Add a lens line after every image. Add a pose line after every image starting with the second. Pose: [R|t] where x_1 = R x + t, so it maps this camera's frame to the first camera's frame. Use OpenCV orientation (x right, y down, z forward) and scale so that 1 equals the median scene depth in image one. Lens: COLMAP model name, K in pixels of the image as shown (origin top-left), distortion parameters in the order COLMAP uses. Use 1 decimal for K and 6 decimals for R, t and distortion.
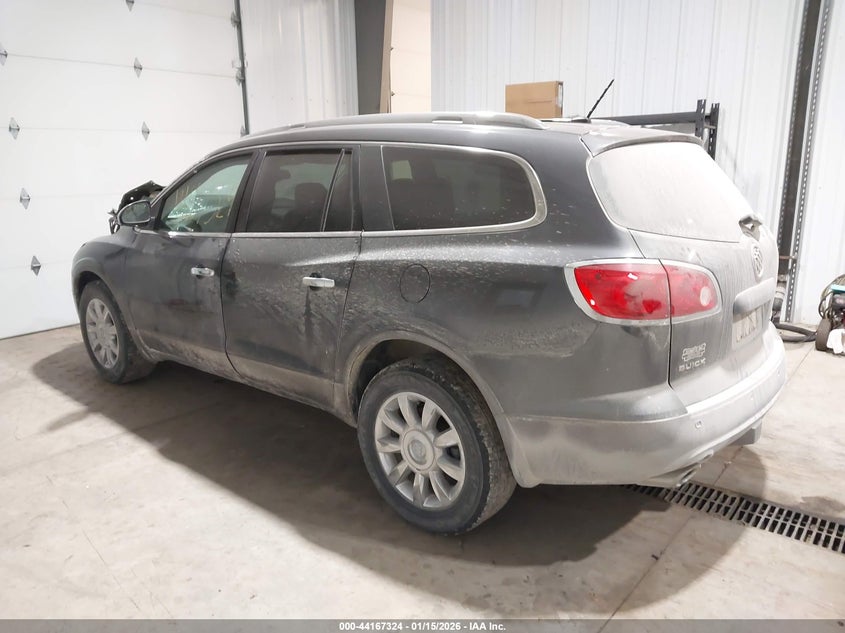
lens RADIAL K [[645.5, 0, 422.5], [0, 645.5, 316.5], [0, 0, 1]] dist [-0.003588, -0.000989]
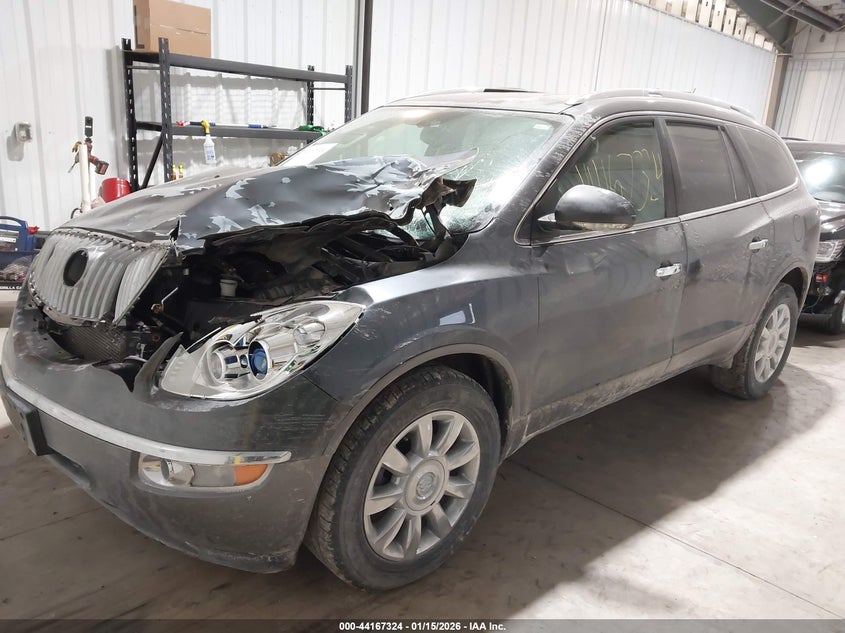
lens RADIAL K [[645.5, 0, 422.5], [0, 645.5, 316.5], [0, 0, 1]] dist [-0.003588, -0.000989]
pose [[0.136230, -0.259673, 0.956039, -1.196565], [0.168124, 0.957098, 0.236004, -0.261907], [-0.976307, 0.128582, 0.174043, 1.203007]]
